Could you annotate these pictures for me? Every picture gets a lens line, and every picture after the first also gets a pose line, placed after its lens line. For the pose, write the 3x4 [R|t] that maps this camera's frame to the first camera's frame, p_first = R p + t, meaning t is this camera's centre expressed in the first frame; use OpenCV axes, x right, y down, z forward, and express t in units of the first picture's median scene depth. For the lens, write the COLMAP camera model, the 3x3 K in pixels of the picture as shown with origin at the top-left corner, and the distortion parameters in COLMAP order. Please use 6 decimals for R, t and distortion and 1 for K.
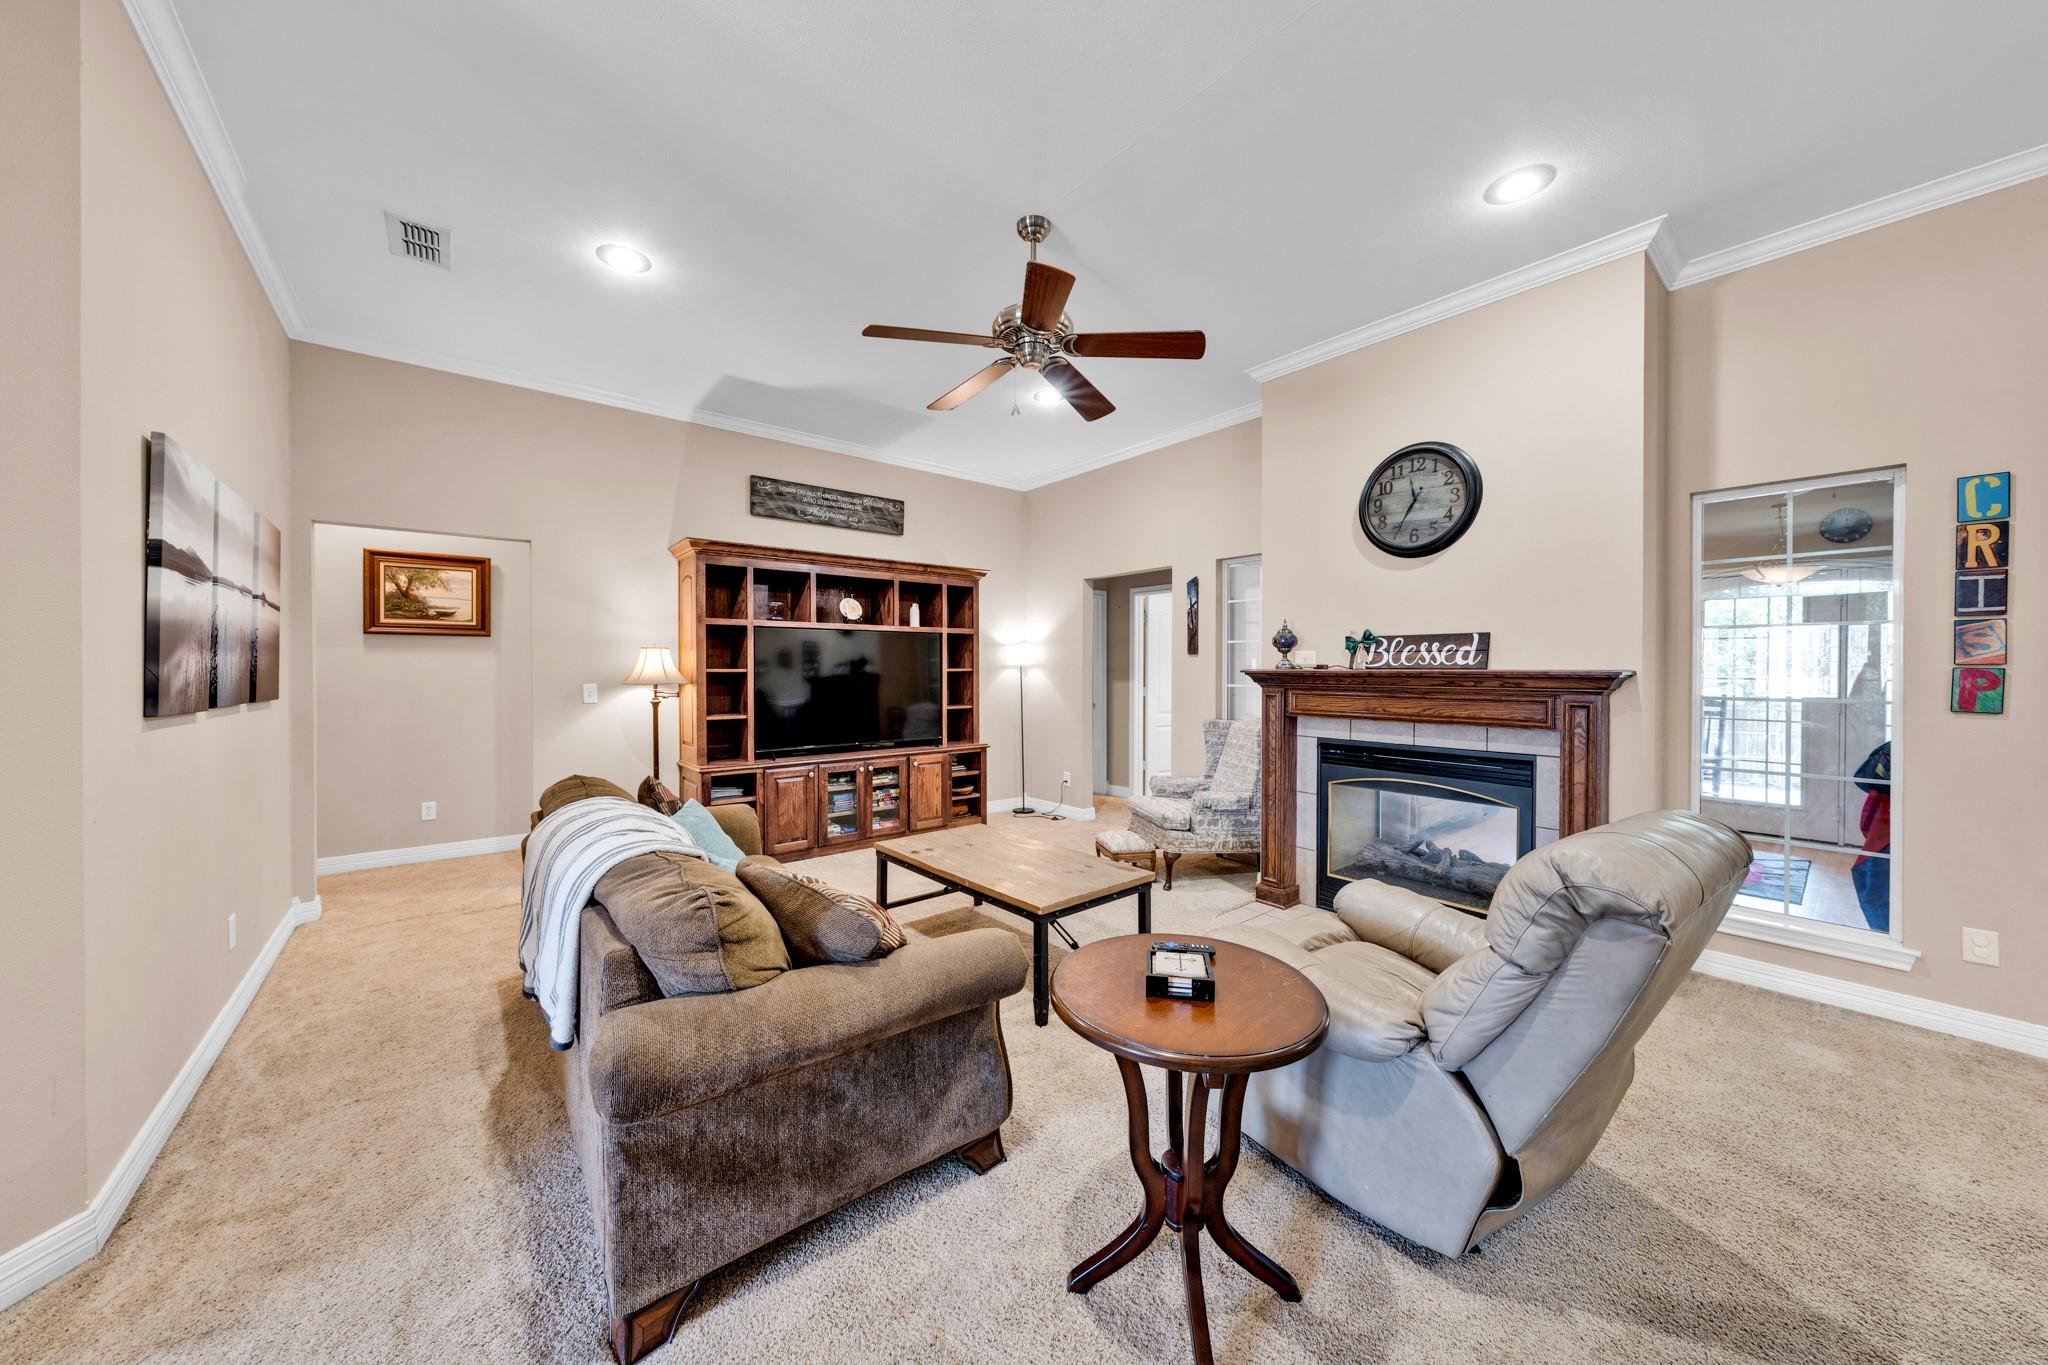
lens RADIAL K [[695.3, 0, 1017.2], [0, 695.3, 674.1], [0, 0, 1]] dist [0.000477, 0.000104]
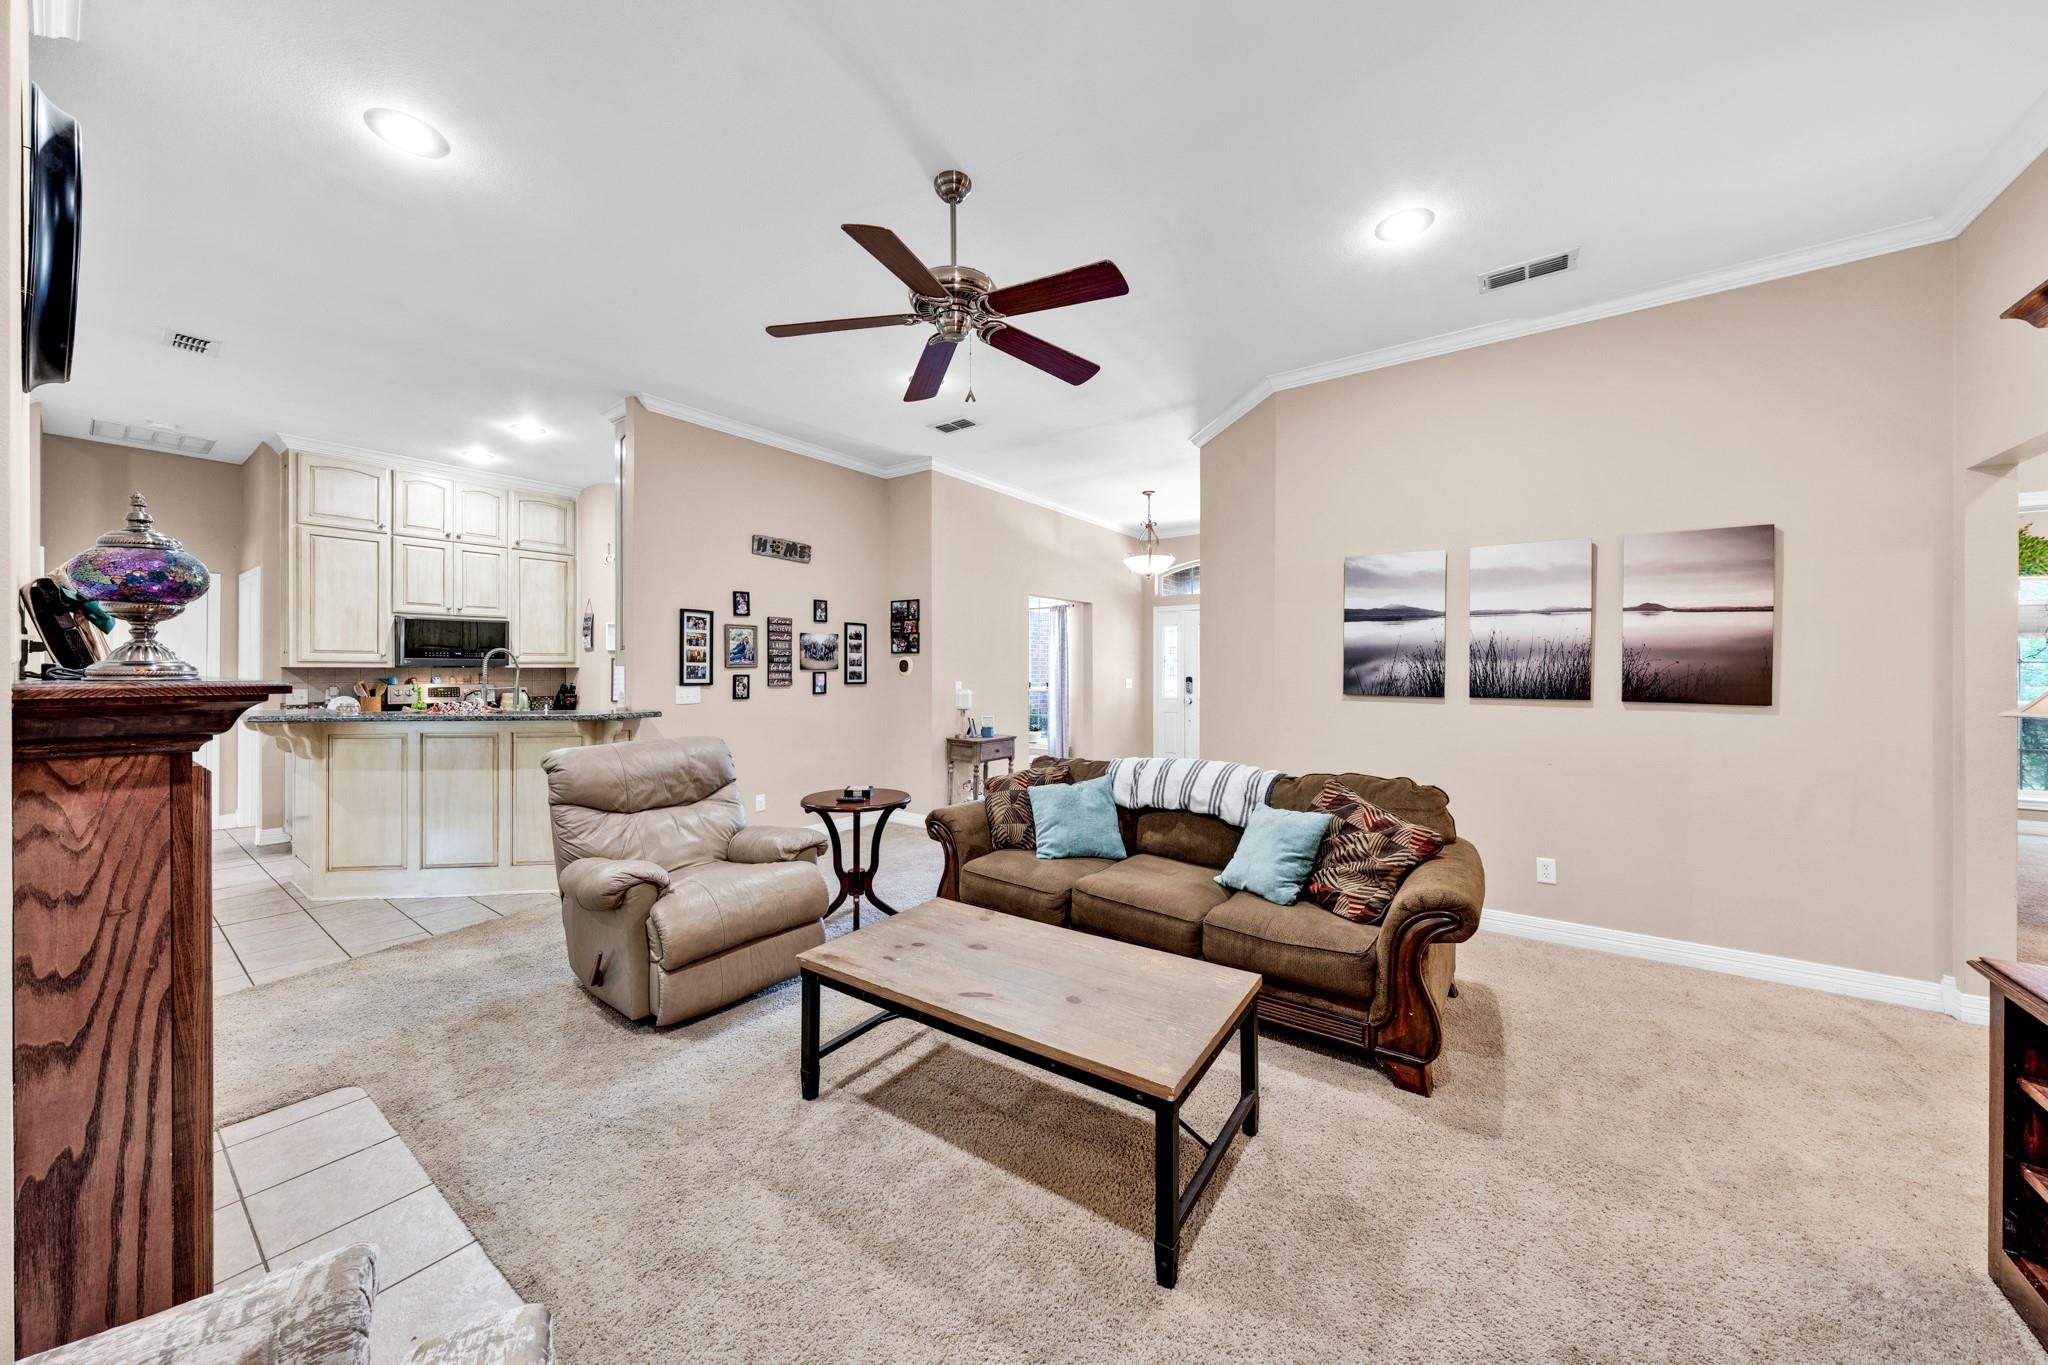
lens RADIAL K [[695.3, 0, 1033.1], [0, 695.3, 671.9], [0, 0, 1]] dist [0.000477, 0.000104]
pose [[-0.958949, -0.000200, -0.283577, 0.108936], [-0.004077, 0.999906, 0.013084, -0.012125], [0.283548, 0.013703, -0.958860, 1.150679]]
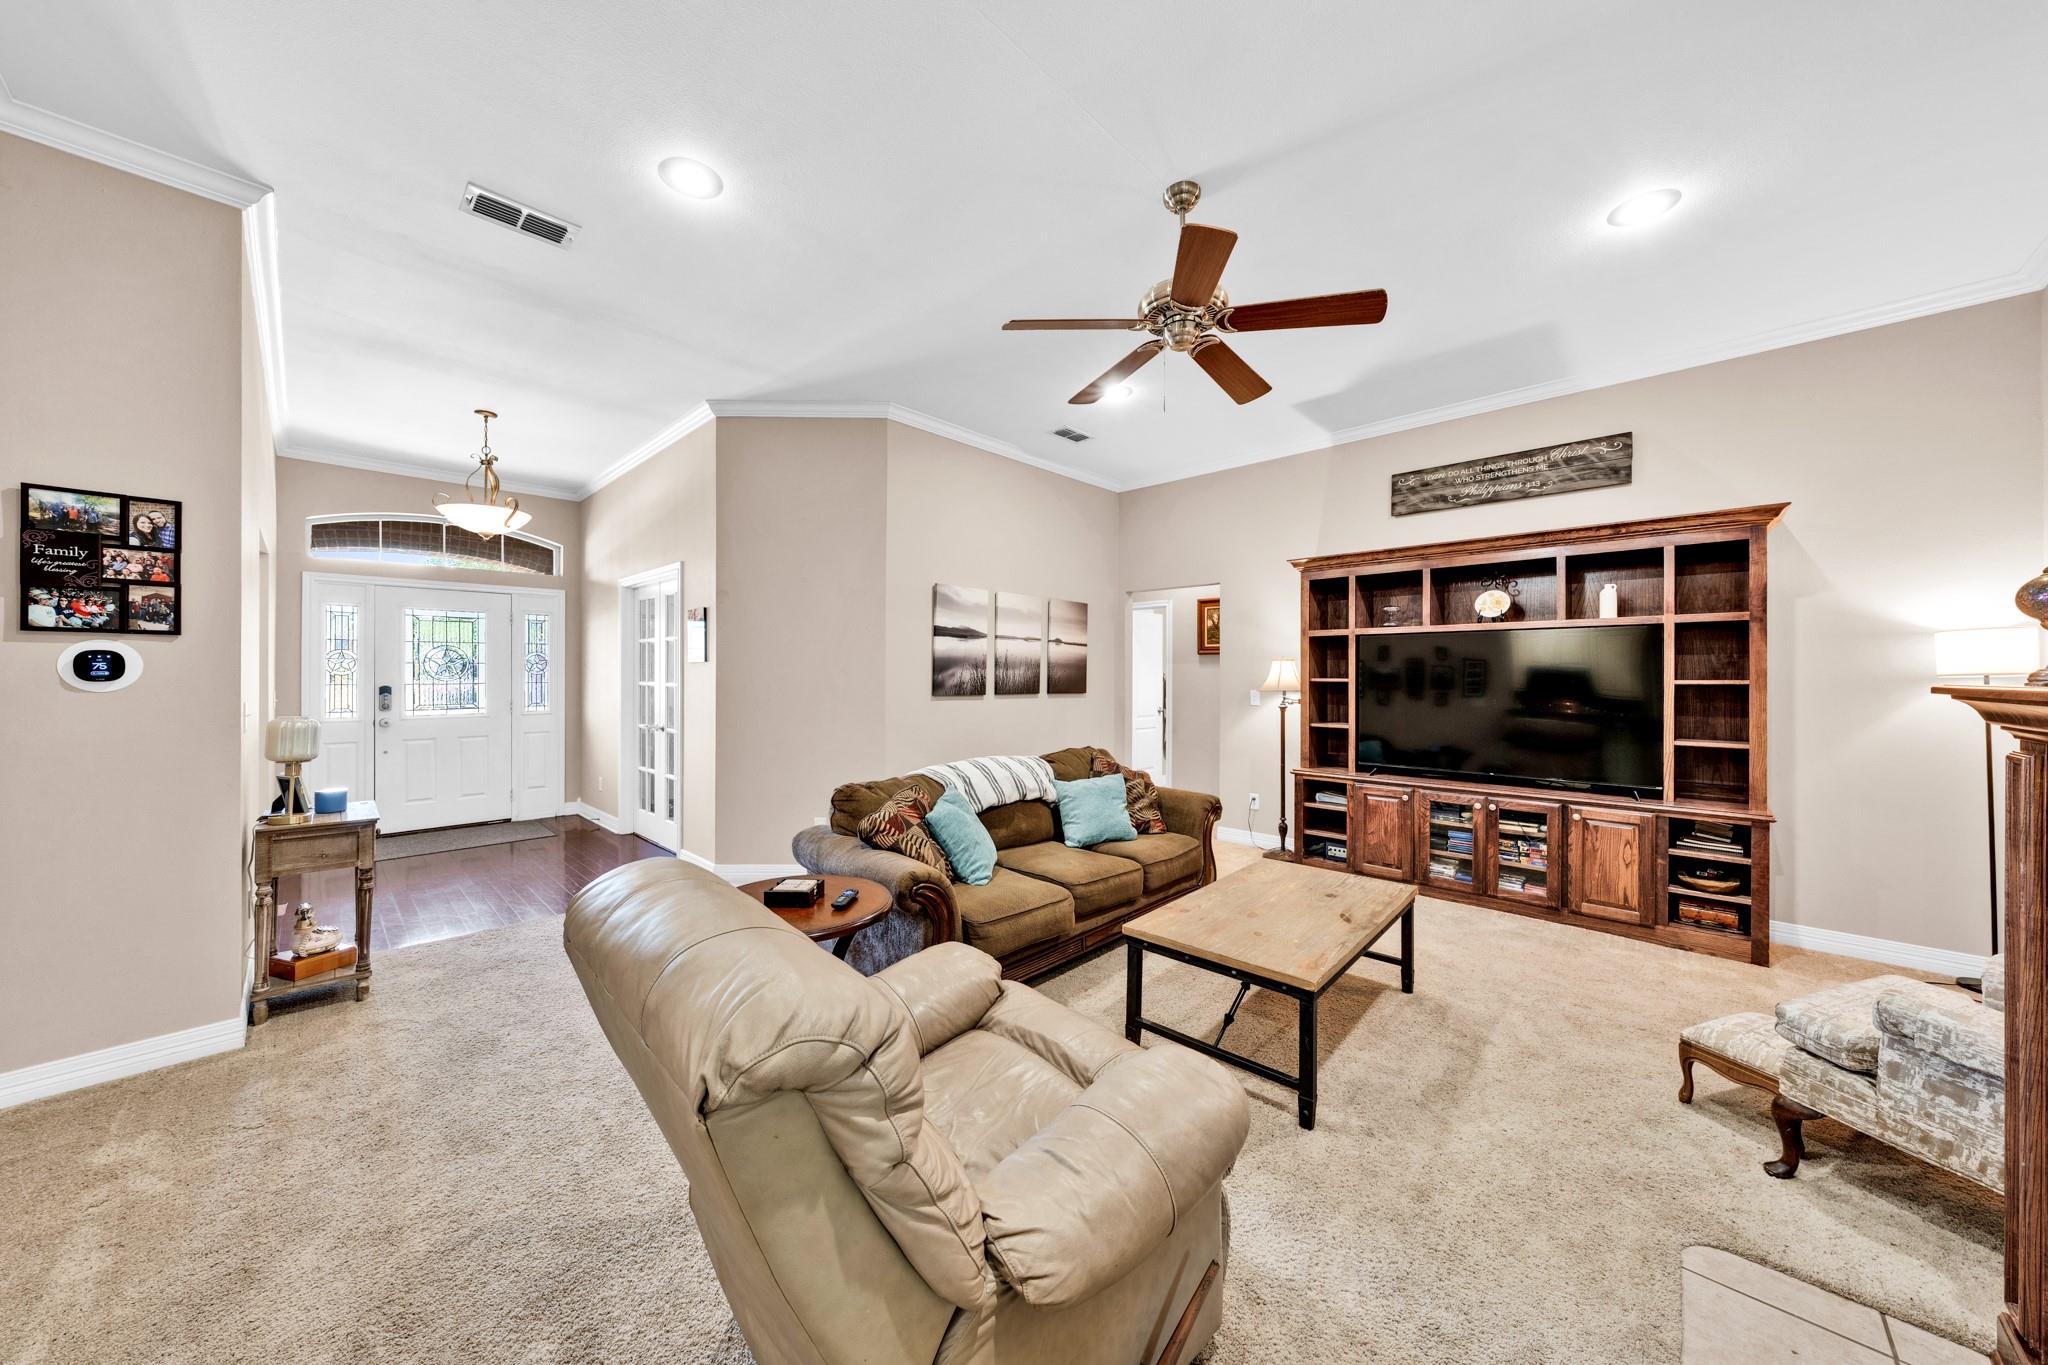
lens RADIAL K [[695.3, 0, 1003.9], [0, 695.3, 672.9], [0, 0, 1]] dist [0.000477, 0.000104]
pose [[0.121413, -0.003592, -0.992596, 0.547250], [-0.011493, 0.999921, -0.005024, -0.005012], [0.992536, 0.012018, 0.121362, 0.397743]]
